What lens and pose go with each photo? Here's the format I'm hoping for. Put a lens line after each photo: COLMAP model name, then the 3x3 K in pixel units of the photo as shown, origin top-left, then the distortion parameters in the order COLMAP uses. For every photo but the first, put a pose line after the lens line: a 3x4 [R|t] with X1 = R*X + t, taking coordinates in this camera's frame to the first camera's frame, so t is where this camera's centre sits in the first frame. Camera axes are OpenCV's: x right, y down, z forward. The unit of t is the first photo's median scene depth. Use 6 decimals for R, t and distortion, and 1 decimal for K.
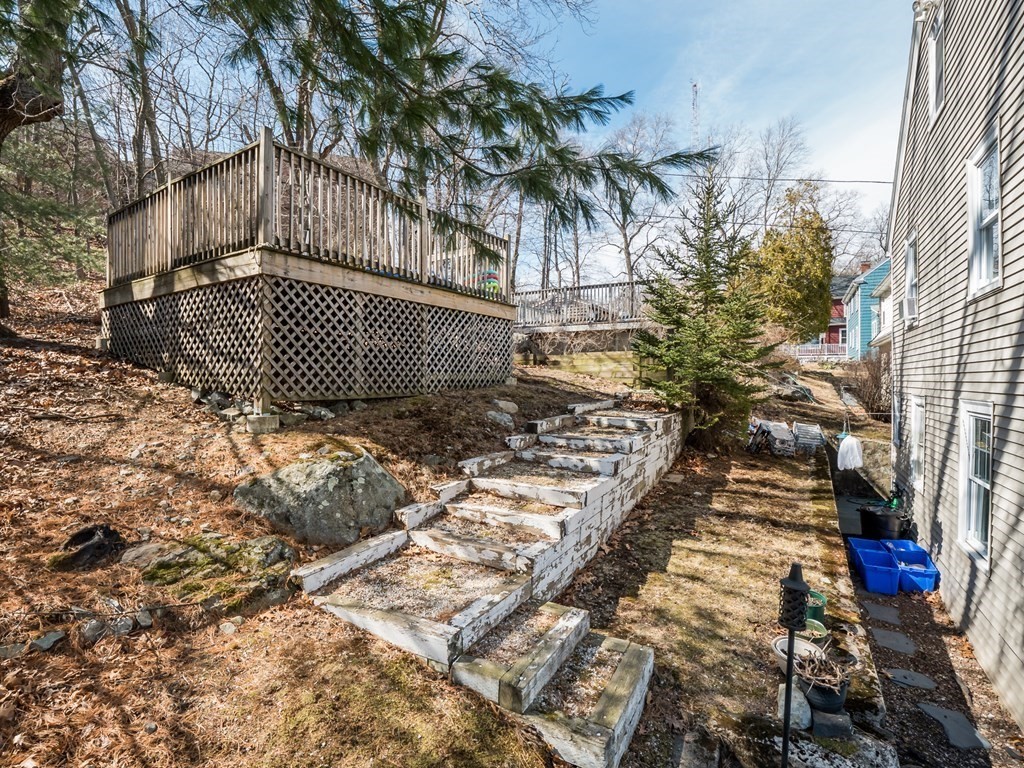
lens RADIAL K [[504.7, 0, 502.7], [0, 504.7, 376.0], [0, 0, 1]] dist [-0.012804, -0.000835]
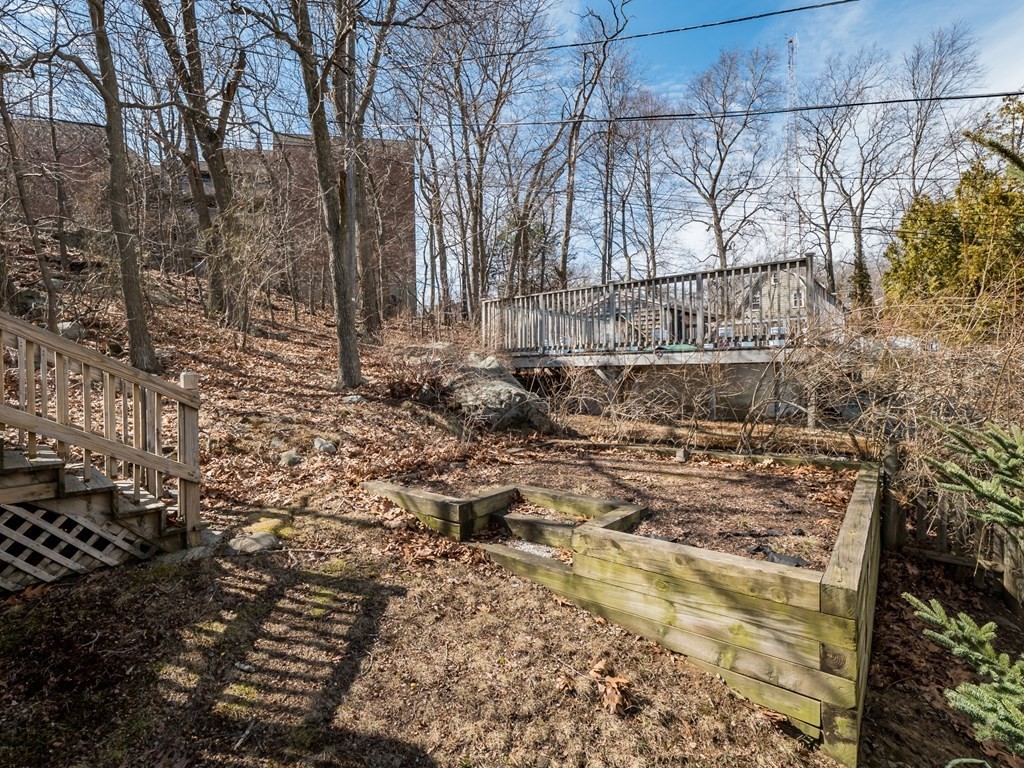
lens RADIAL K [[504.7, 0, 502.7], [0, 504.7, 376.0], [0, 0, 1]] dist [-0.012804, -0.000835]
pose [[0.987425, -0.017467, -0.157123, 0.038003], [0.019672, 0.999728, 0.012492, -0.035193], [0.156862, -0.015426, 0.987500, 0.184917]]
